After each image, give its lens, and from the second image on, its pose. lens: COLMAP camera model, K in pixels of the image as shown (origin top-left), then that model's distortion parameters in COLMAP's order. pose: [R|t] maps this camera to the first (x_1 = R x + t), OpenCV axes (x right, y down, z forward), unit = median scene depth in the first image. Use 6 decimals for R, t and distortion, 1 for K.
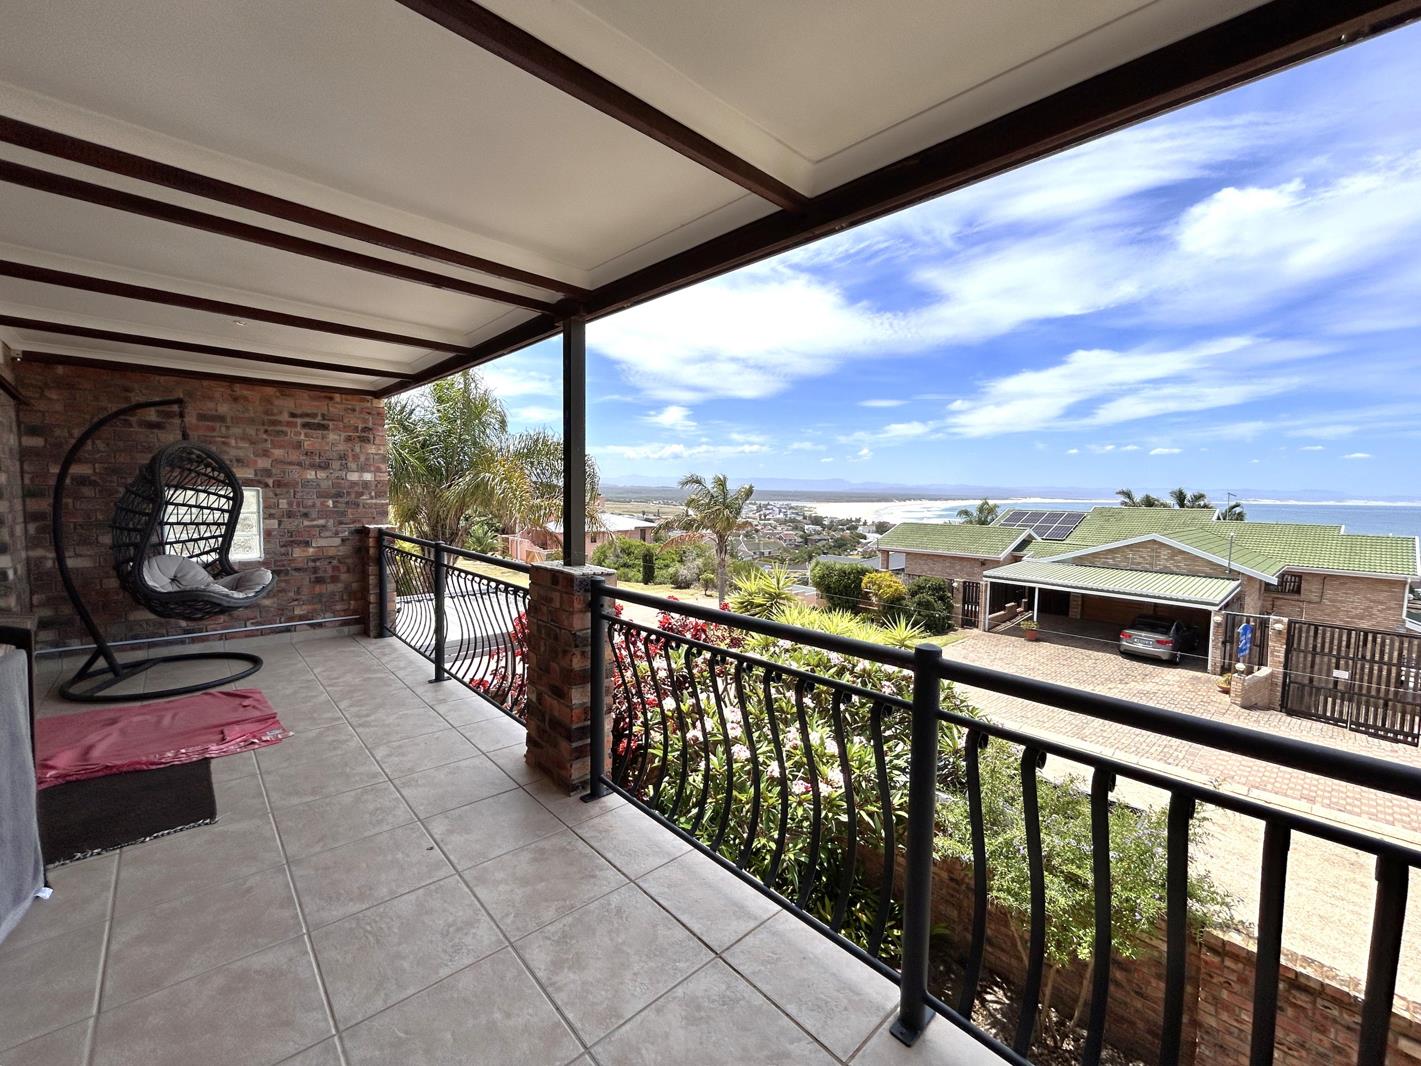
lens RADIAL K [[581.5, 0, 710.5], [0, 581.5, 533.0], [0, 0, 1]] dist [-0.000927, -0.000043]
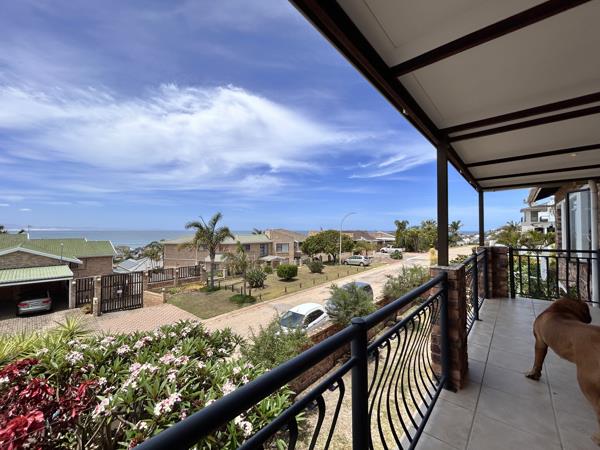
lens RADIAL K [[245.5, 0, 300.0], [0, 245.5, 225.0], [0, 0, 1]] dist [-0.000927, -0.000043]
pose [[-0.109227, -0.000428, 0.994017, -0.140933], [0.067906, 0.997660, 0.007892, -0.019389], [-0.991695, 0.068362, -0.108943, 0.217343]]
